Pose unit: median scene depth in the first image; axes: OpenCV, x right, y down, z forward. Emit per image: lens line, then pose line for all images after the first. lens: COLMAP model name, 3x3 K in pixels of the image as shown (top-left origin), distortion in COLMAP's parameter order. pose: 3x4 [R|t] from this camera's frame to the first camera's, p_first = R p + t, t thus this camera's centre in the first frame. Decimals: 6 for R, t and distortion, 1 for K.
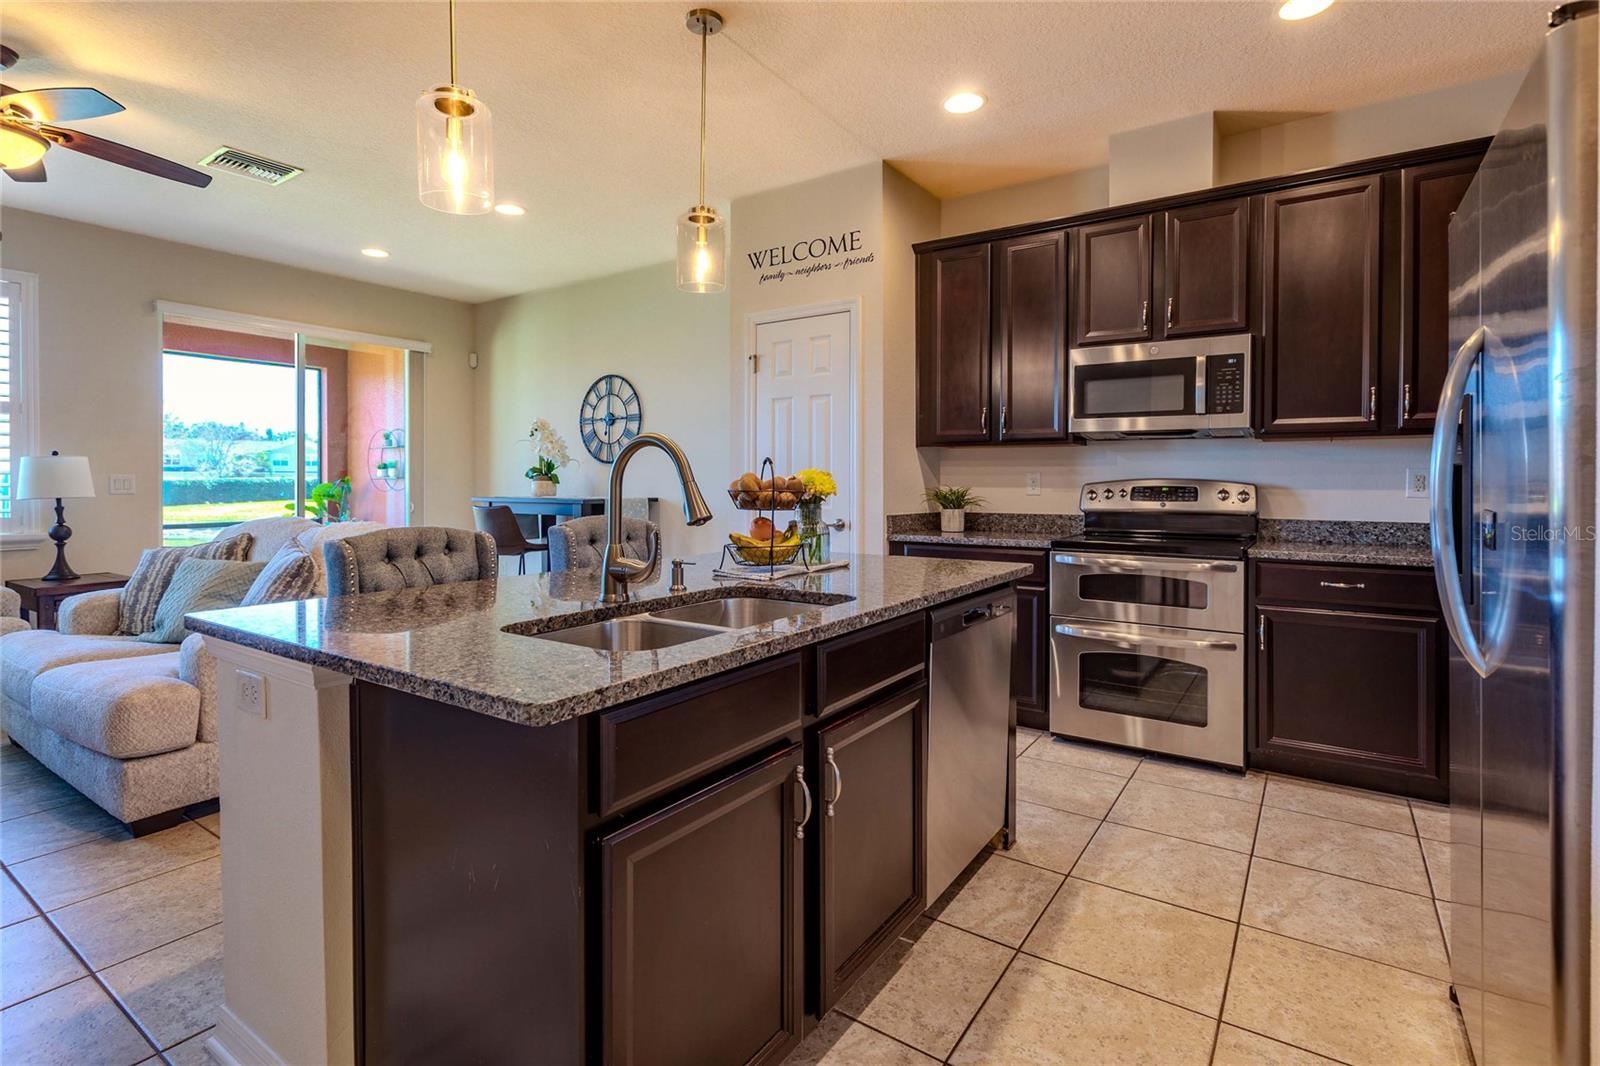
lens RADIAL K [[770.1, 0, 804.2], [0, 770.1, 491.4], [0, 0, 1]] dist [-0.001893, -0.001114]
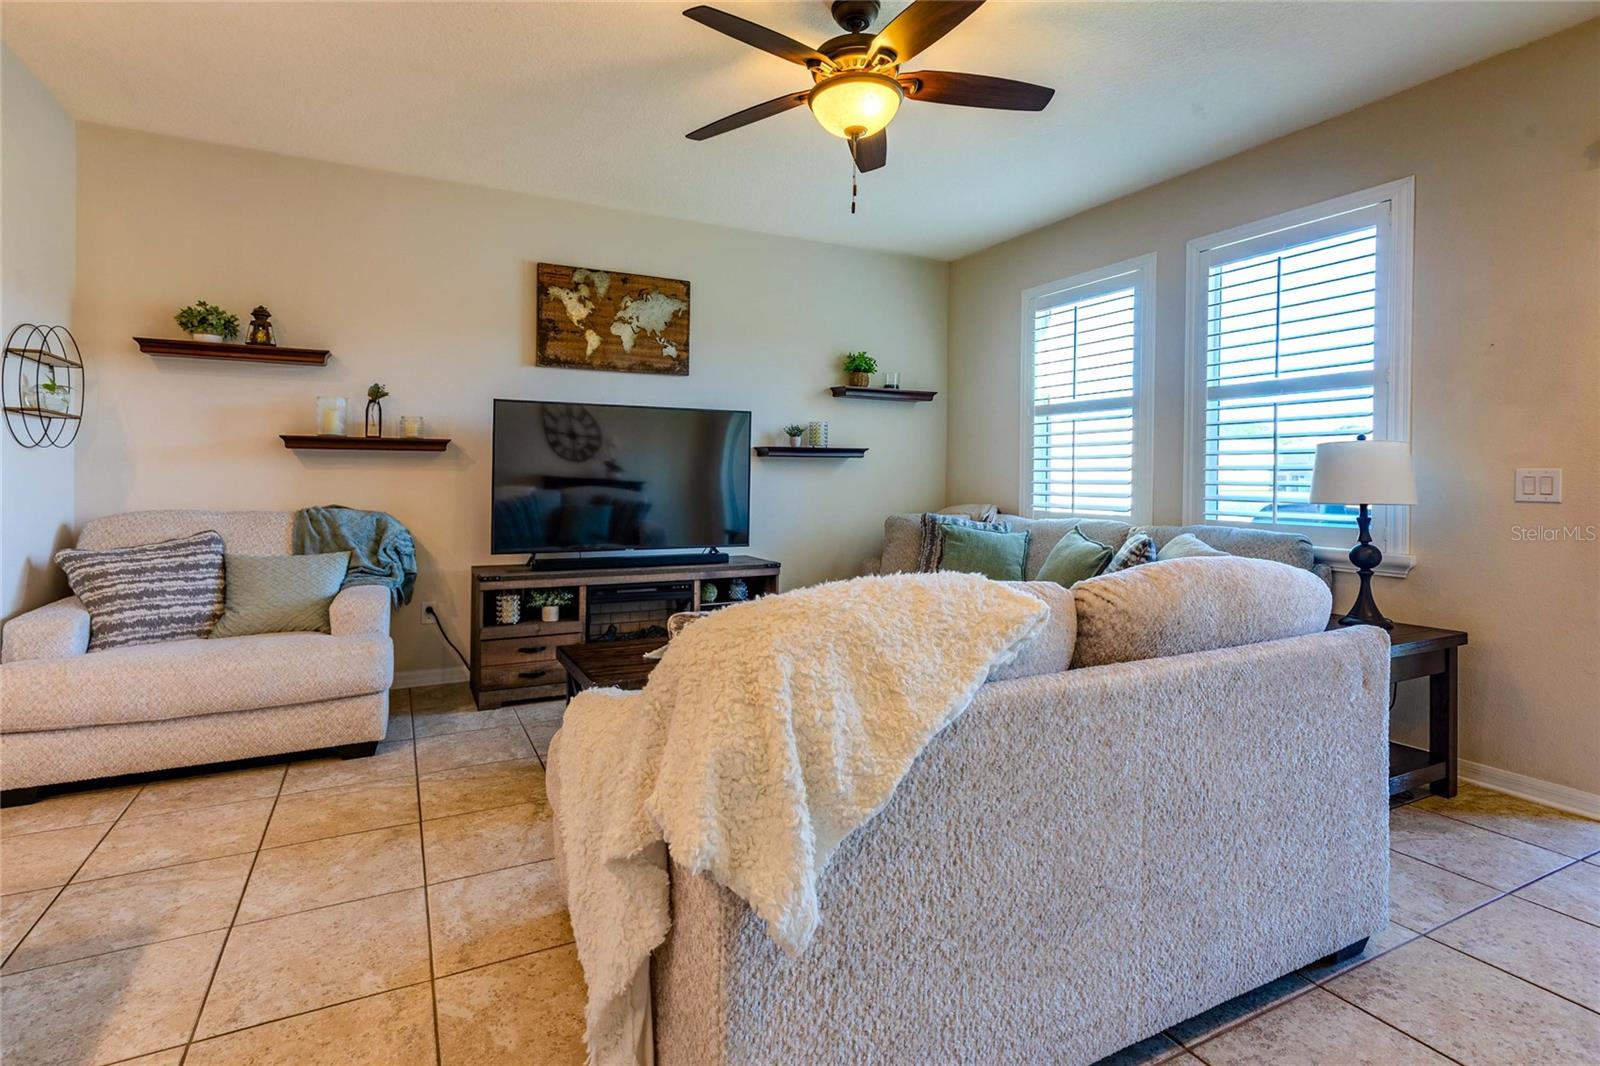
lens RADIAL K [[747.2, 0, 782.6], [0, 747.2, 481.4], [0, 0, 1]] dist [0.001720, -0.000250]
pose [[-0.486134, 0.004099, -0.873875, -0.116399], [-0.015857, 0.999783, 0.013511, -0.009356], [0.873740, 0.020425, -0.485963, 0.664045]]
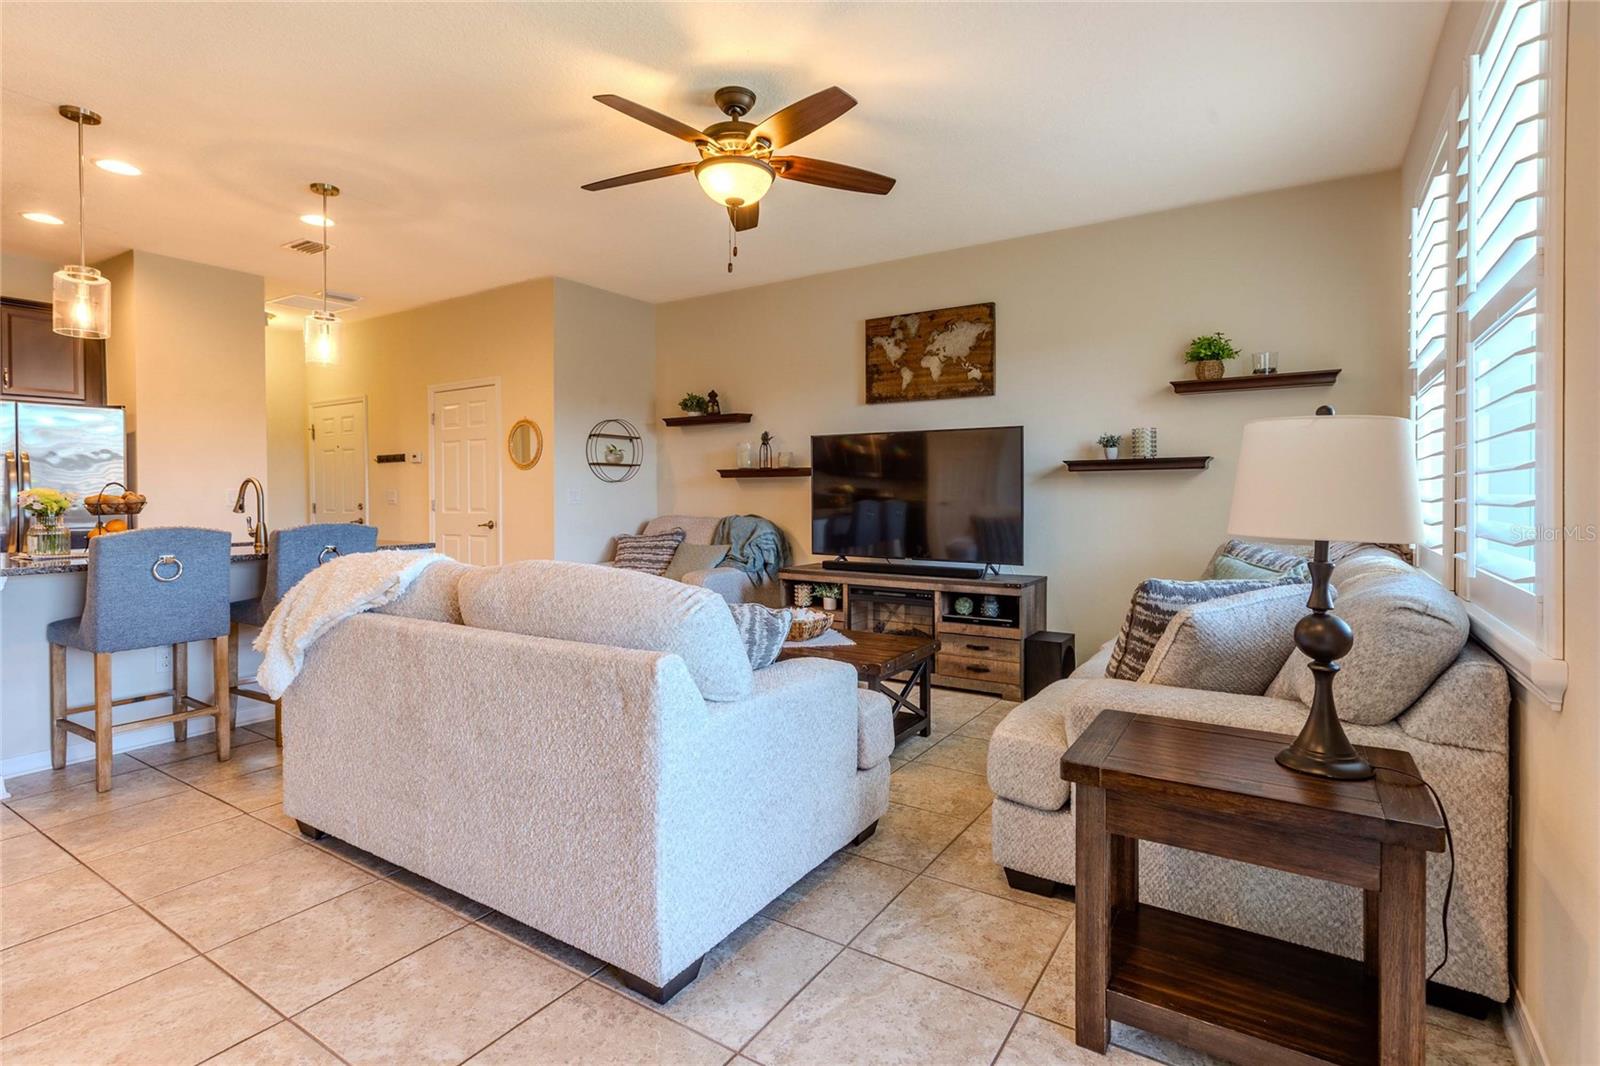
lens RADIAL K [[773.1, 0, 843.2], [0, 773.1, 503.4], [0, 0, 1]] dist [-0.000846, -0.000079]
pose [[-0.998222, 0.005583, -0.059341, -0.554072], [0.004068, 0.999664, 0.025611, -0.013762], [0.059464, 0.025324, -0.997909, 1.021358]]
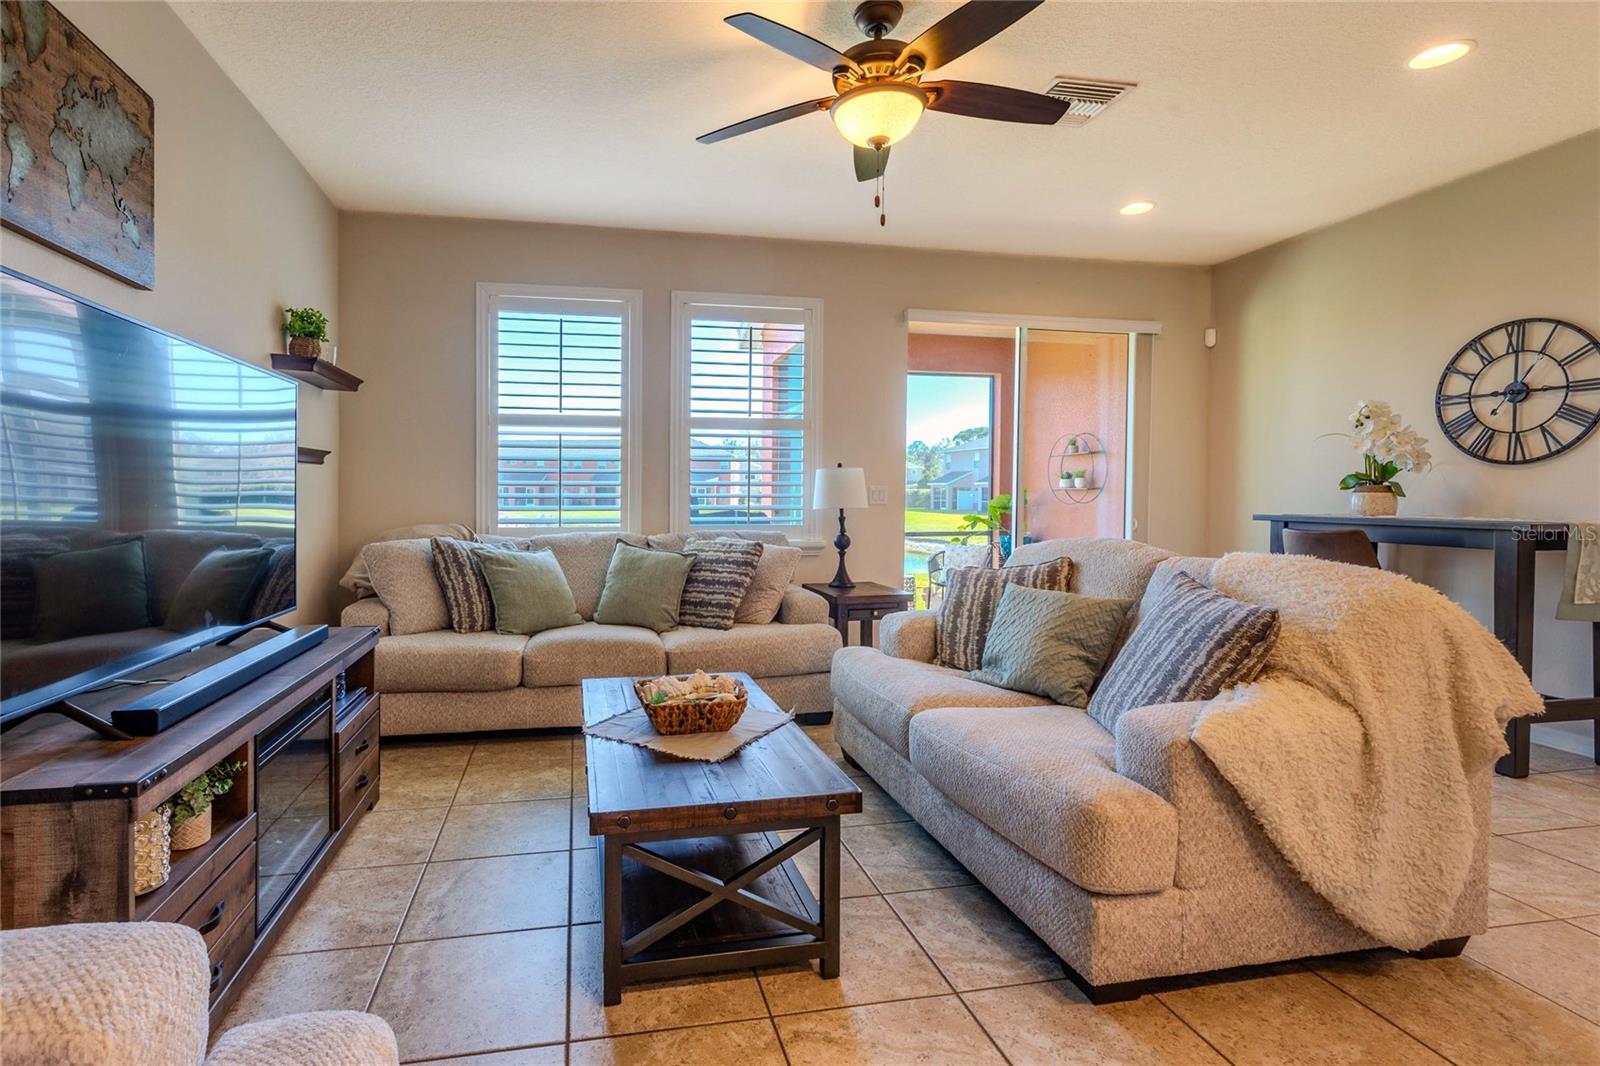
lens RADIAL K [[781.9, 0, 721.3], [0, 781.9, 499.1], [0, 0, 1]] dist [0.007857, 0.000517]
pose [[0.703950, 0.007289, -0.710212, -0.254190], [-0.010366, 0.999946, -0.000012, -0.001694], [0.710174, 0.007371, 0.703988, 0.106128]]
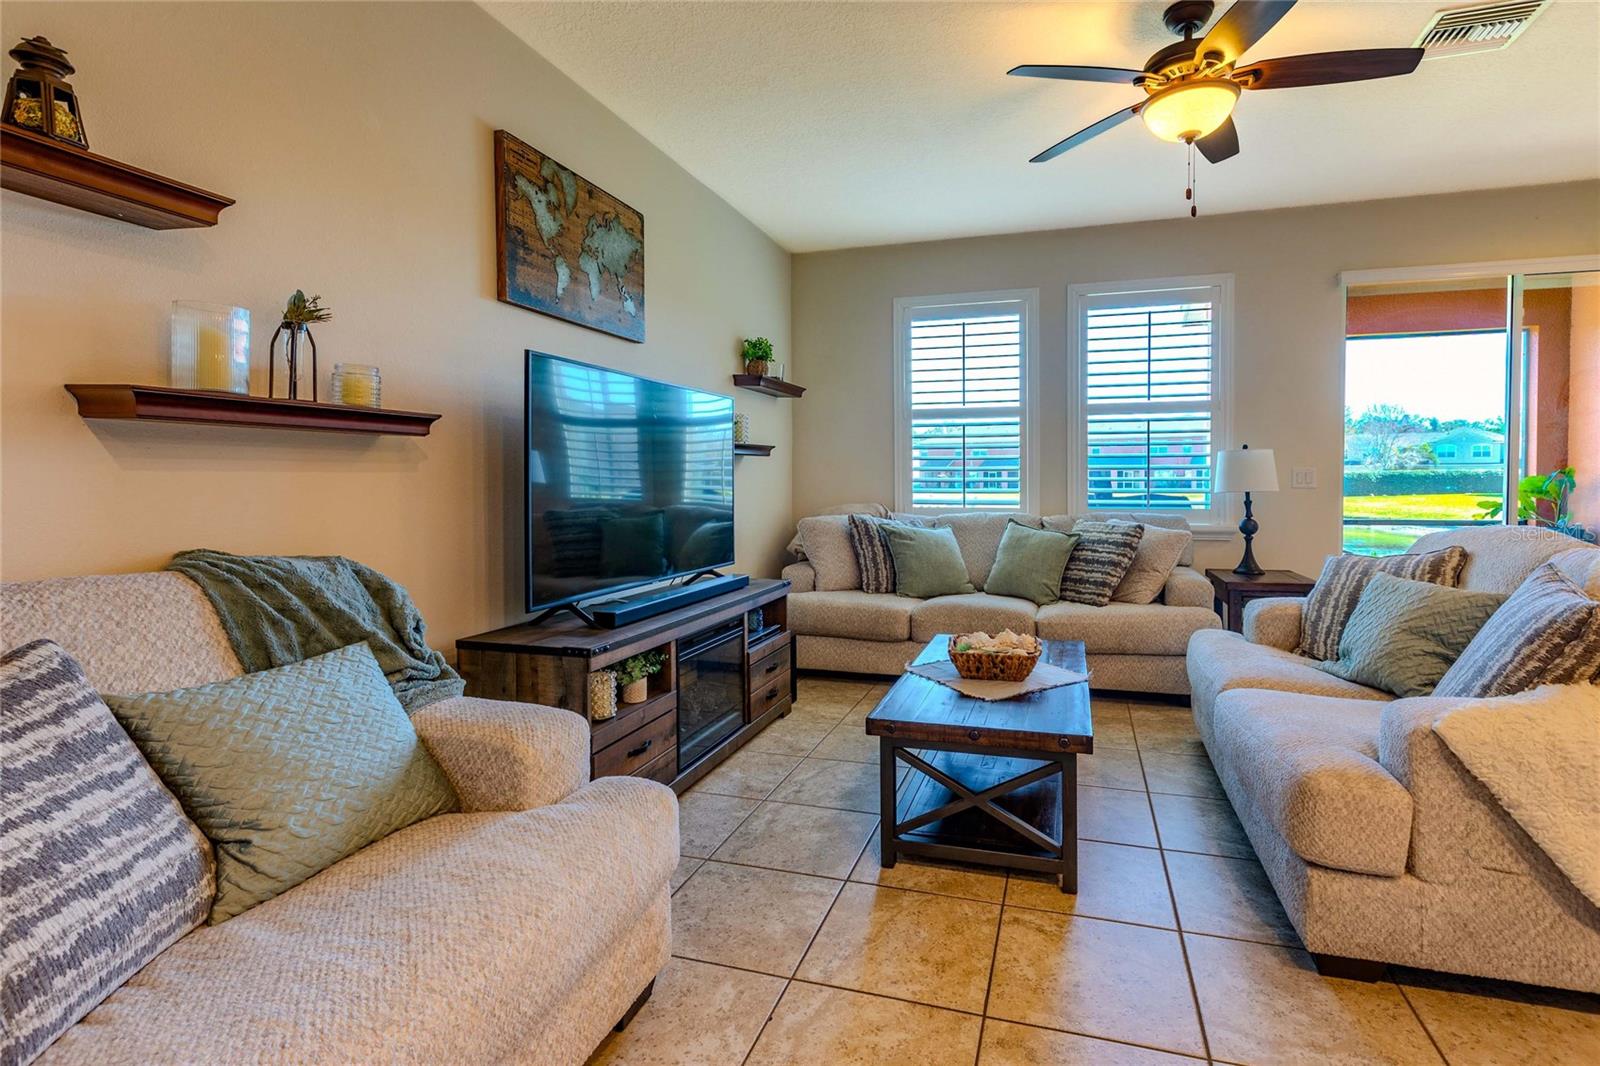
lens RADIAL K [[768.0, 0, 840.8], [0, 768.0, 489.2], [0, 0, 1]] dist [0.007238, -0.000968]
pose [[0.302284, 0.013476, -0.953123, -0.137201], [-0.006681, 0.999905, 0.012018, -0.002285], [0.953194, 0.002735, 0.302346, 0.149514]]
